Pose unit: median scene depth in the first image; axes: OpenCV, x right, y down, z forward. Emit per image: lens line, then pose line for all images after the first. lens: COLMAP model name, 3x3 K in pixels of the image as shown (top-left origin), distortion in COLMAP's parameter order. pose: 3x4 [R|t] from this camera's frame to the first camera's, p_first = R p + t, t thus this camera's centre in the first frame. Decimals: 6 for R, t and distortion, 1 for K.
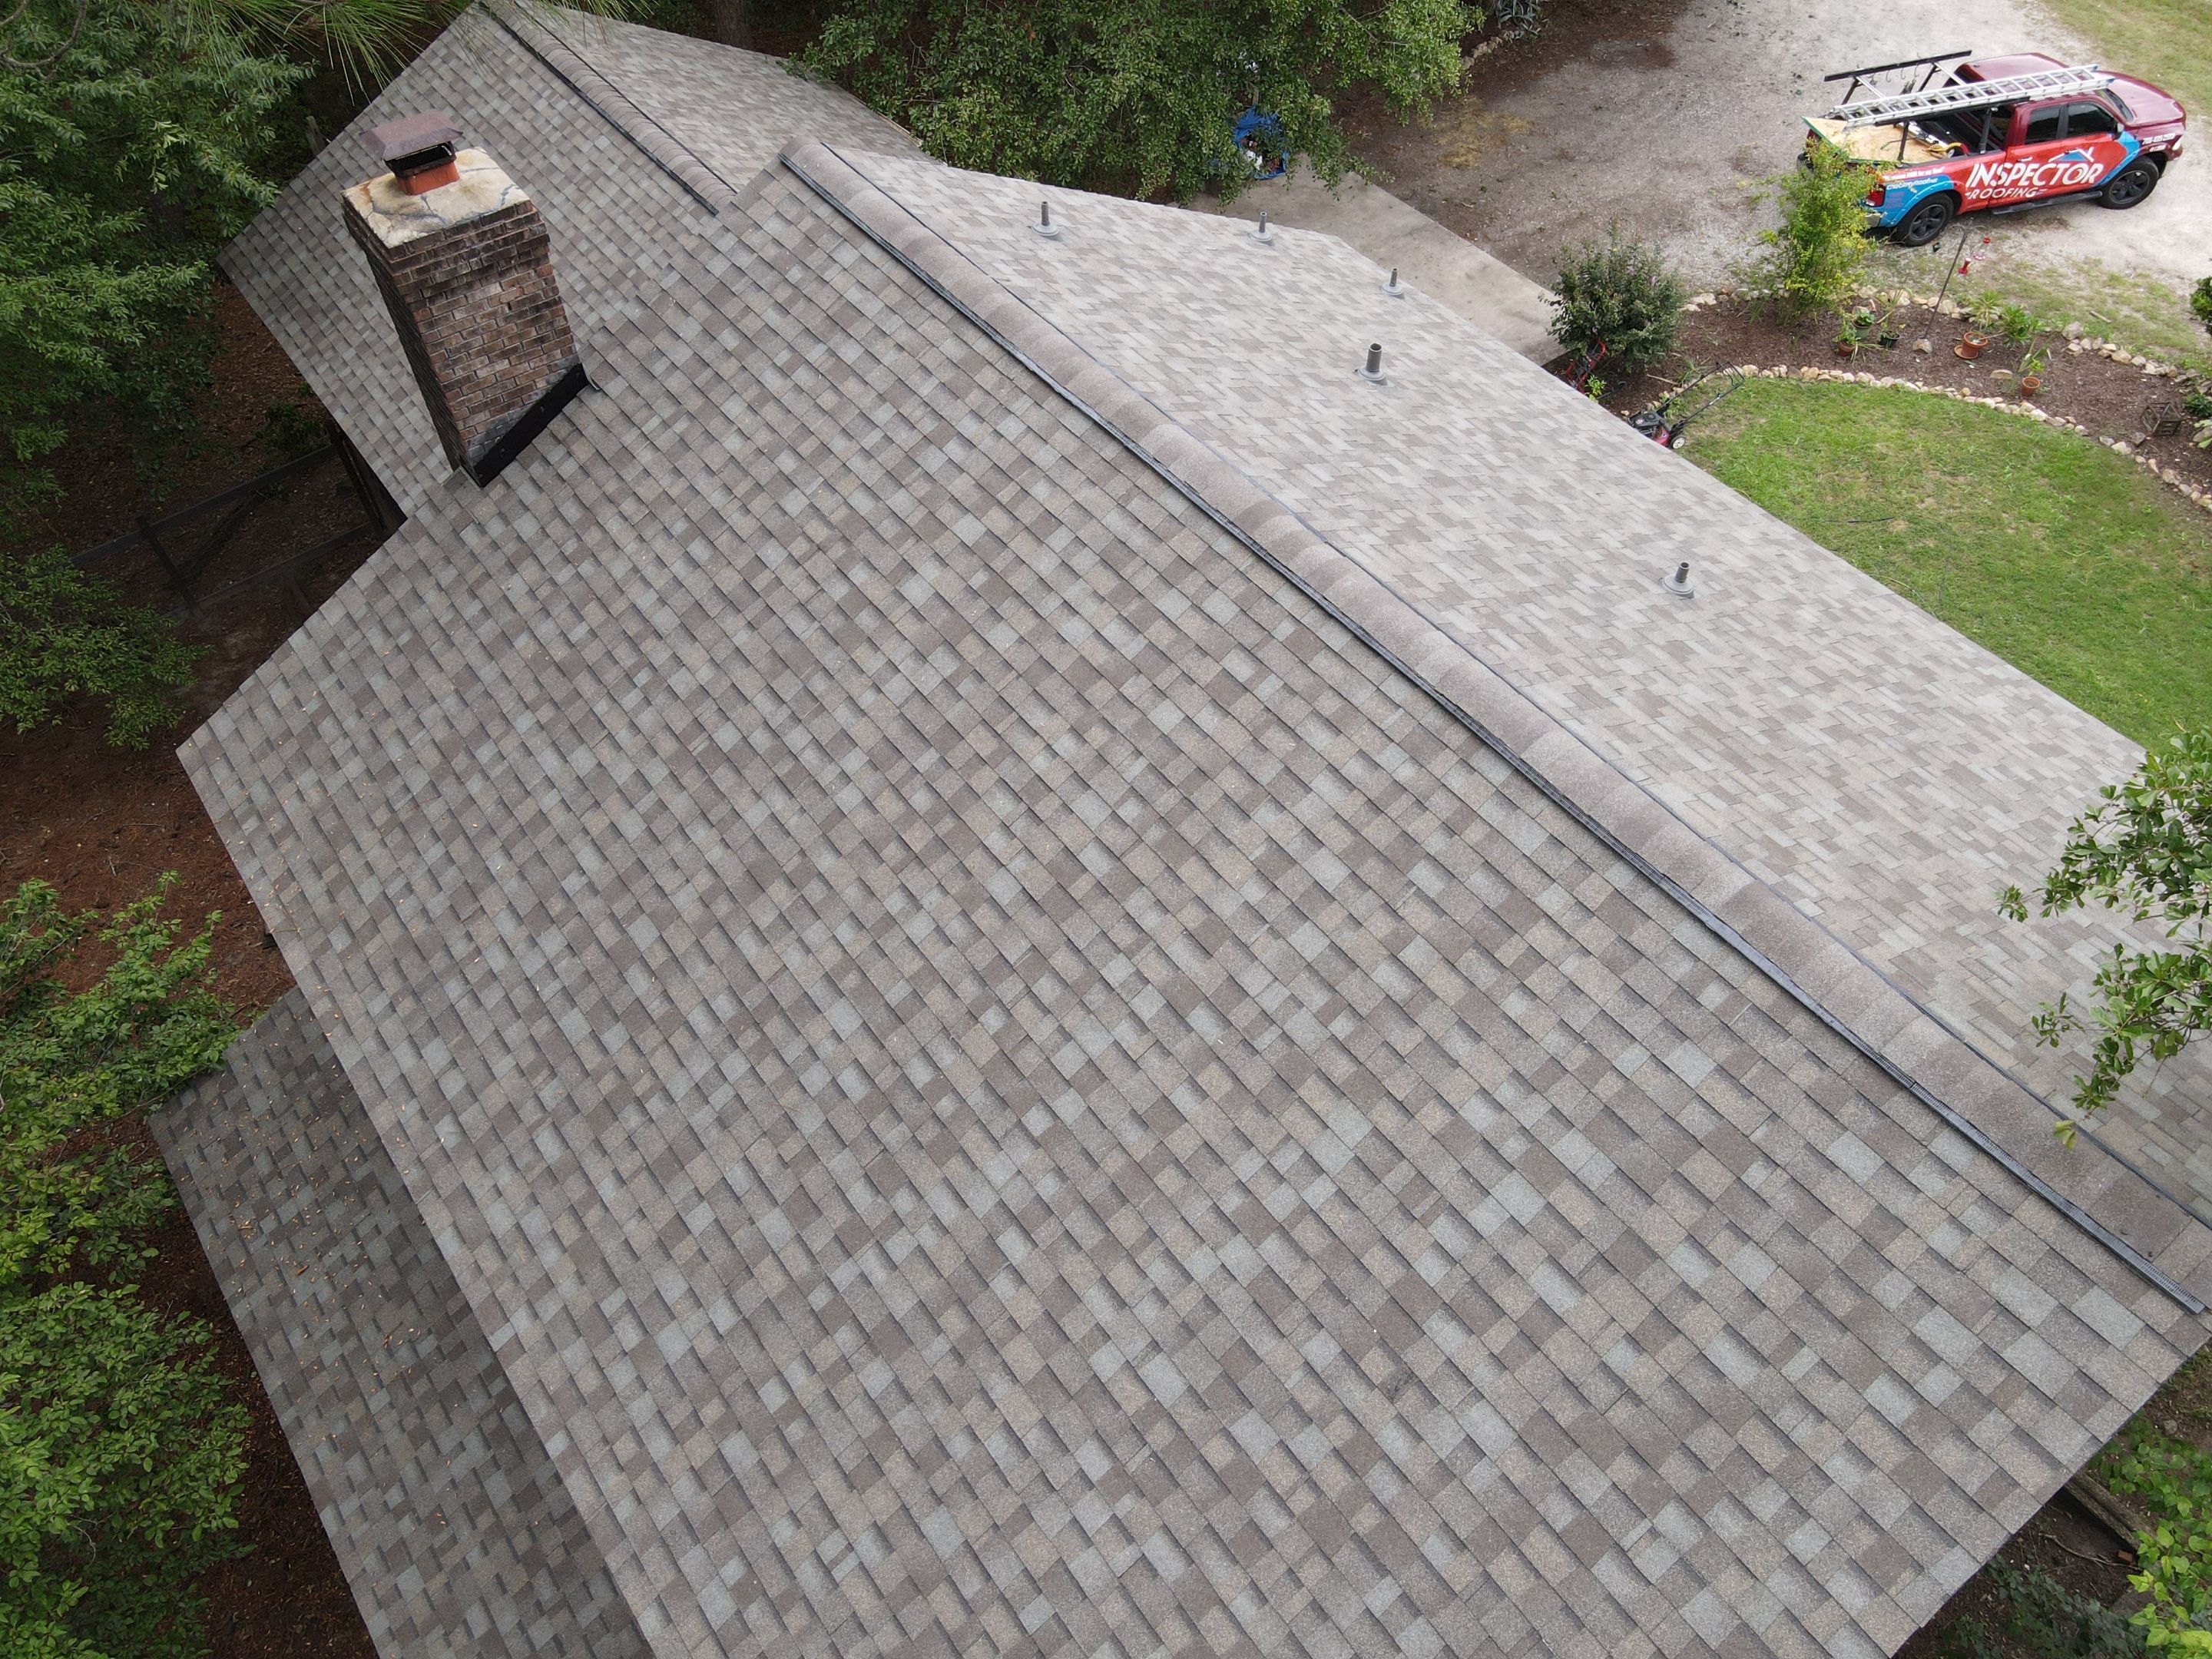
lens RADIAL K [[1639.9, 0, 1123.0], [0, 1639.9, 838.8], [0, 0, 1]] dist [-0.006798, 0.027835]
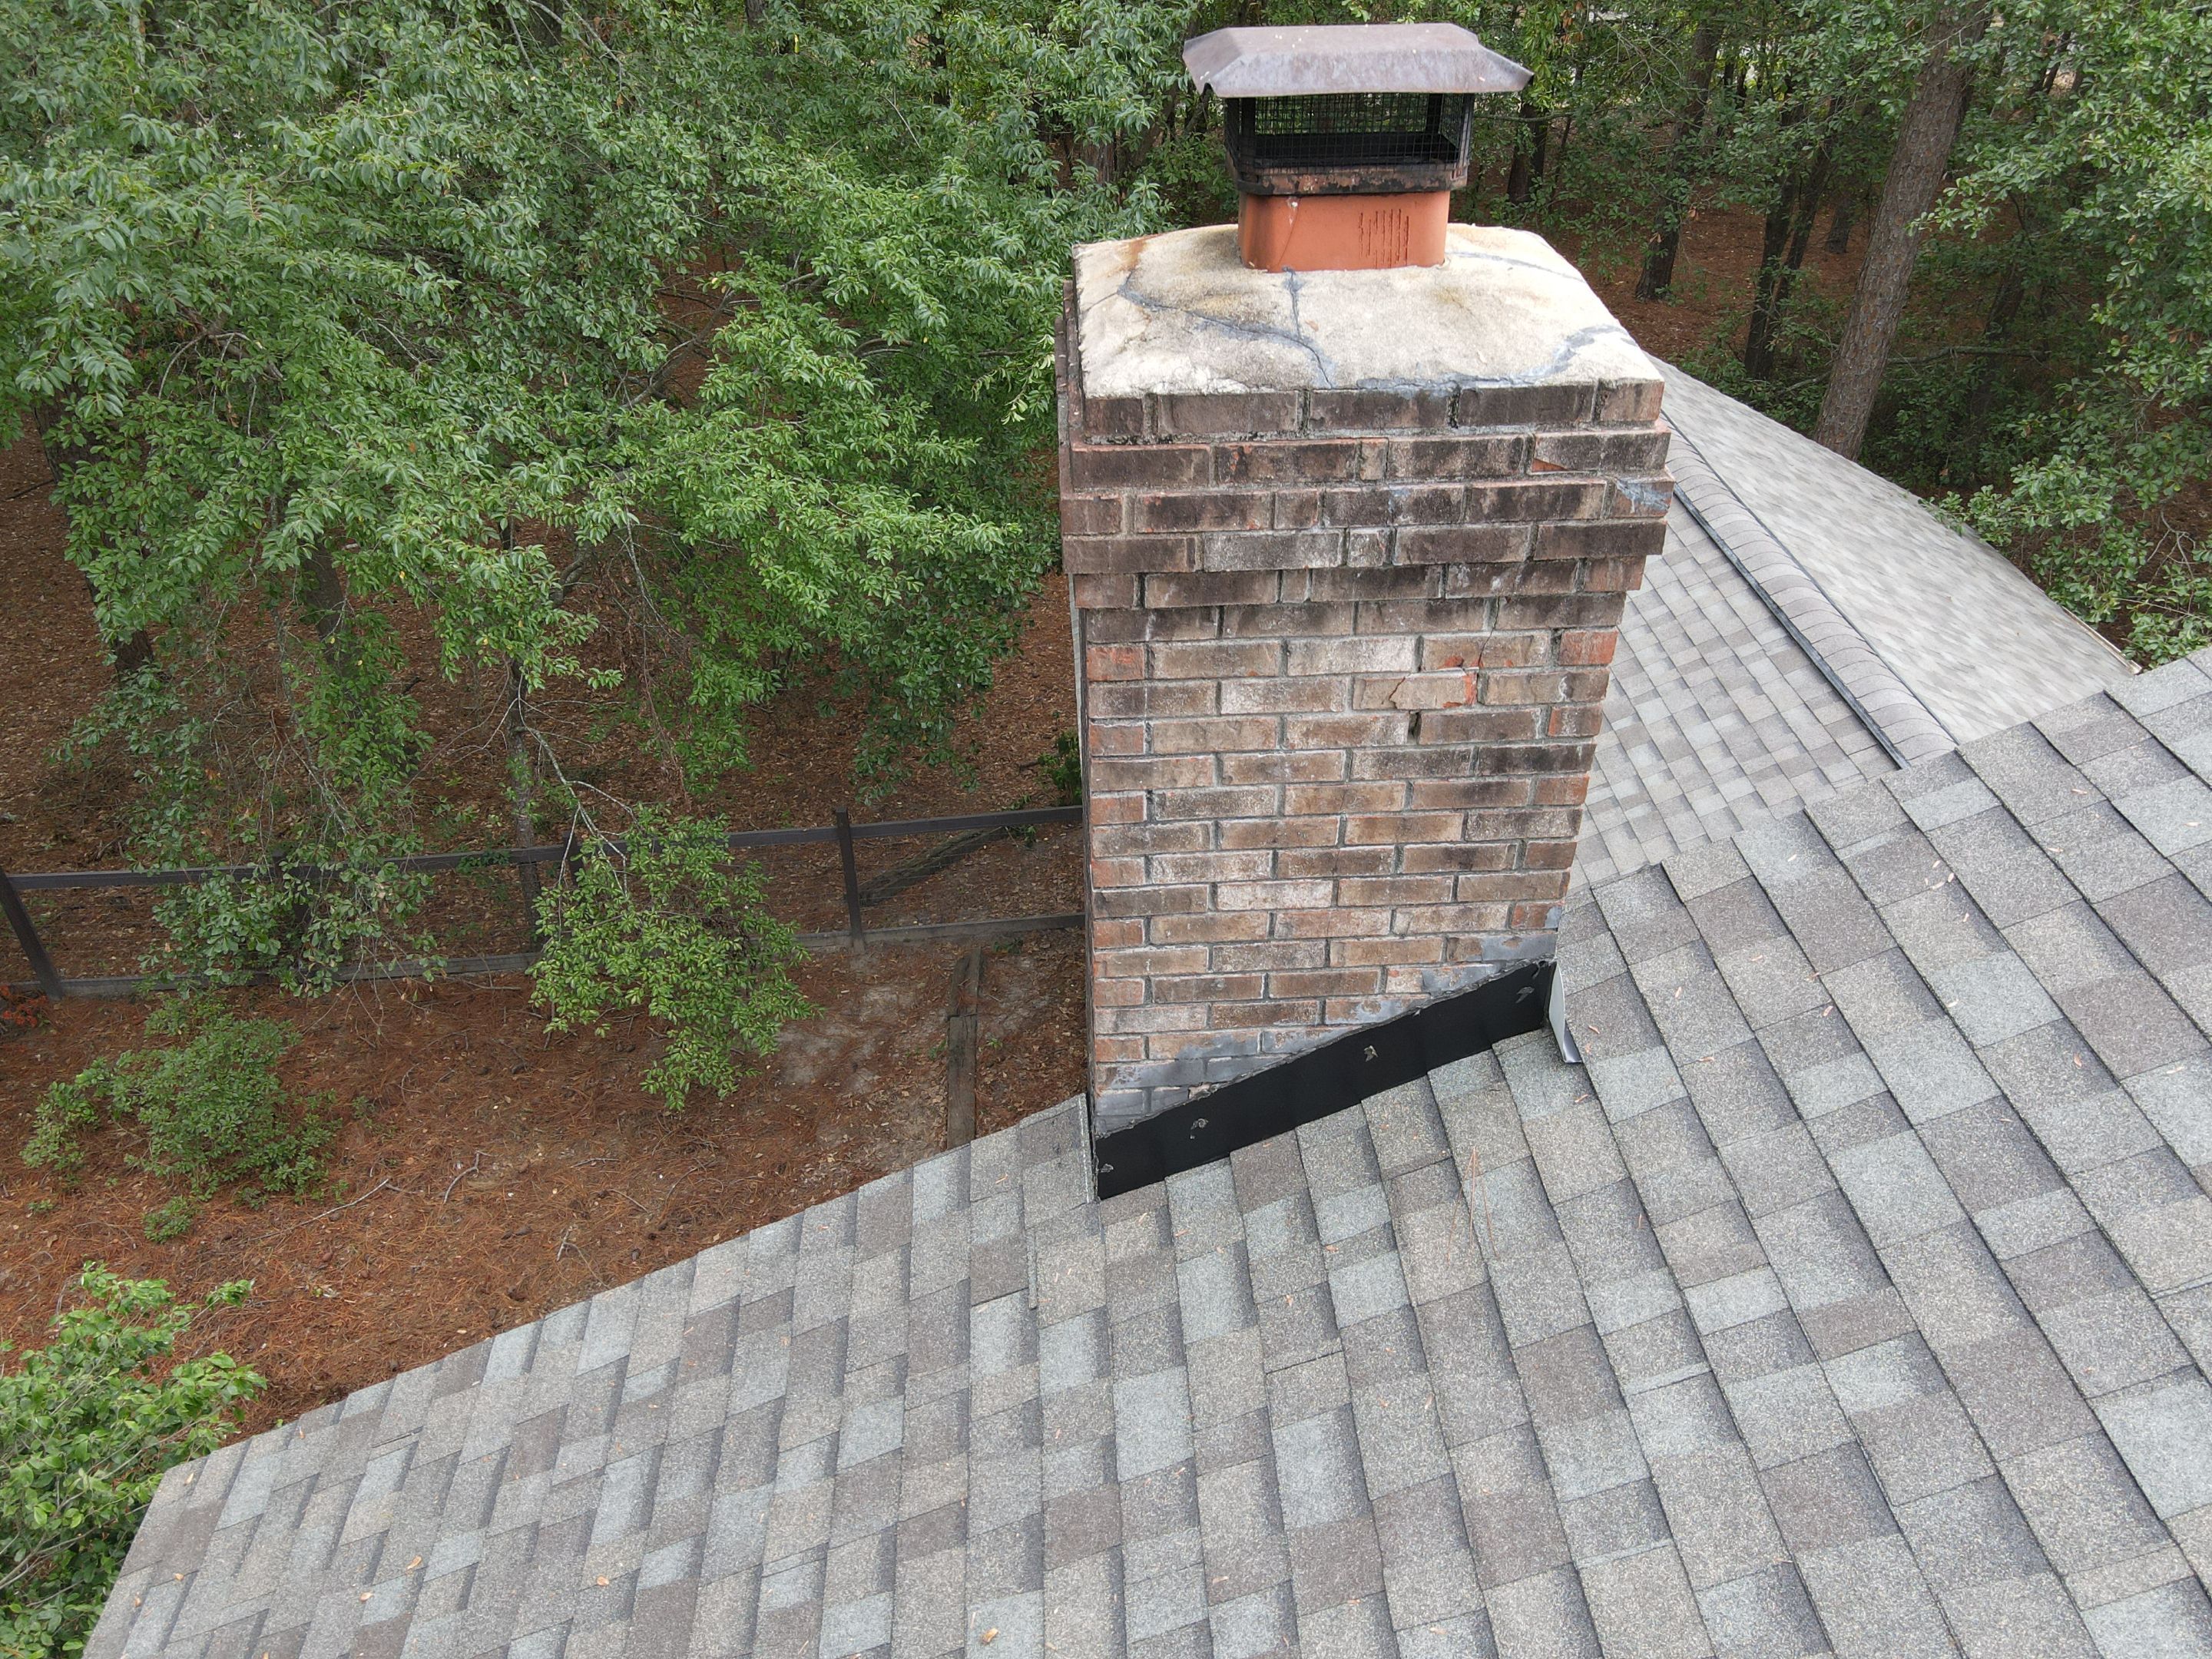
lens RADIAL K [[1639.9, 0, 1123.0], [0, 1639.9, 838.8], [0, 0, 1]] dist [-0.006798, 0.027835]
pose [[0.830589, 0.327408, -0.450473, -0.270911], [-0.433023, 0.888345, -0.152755, -0.232726], [0.350163, 0.321942, 0.879625, 0.710980]]
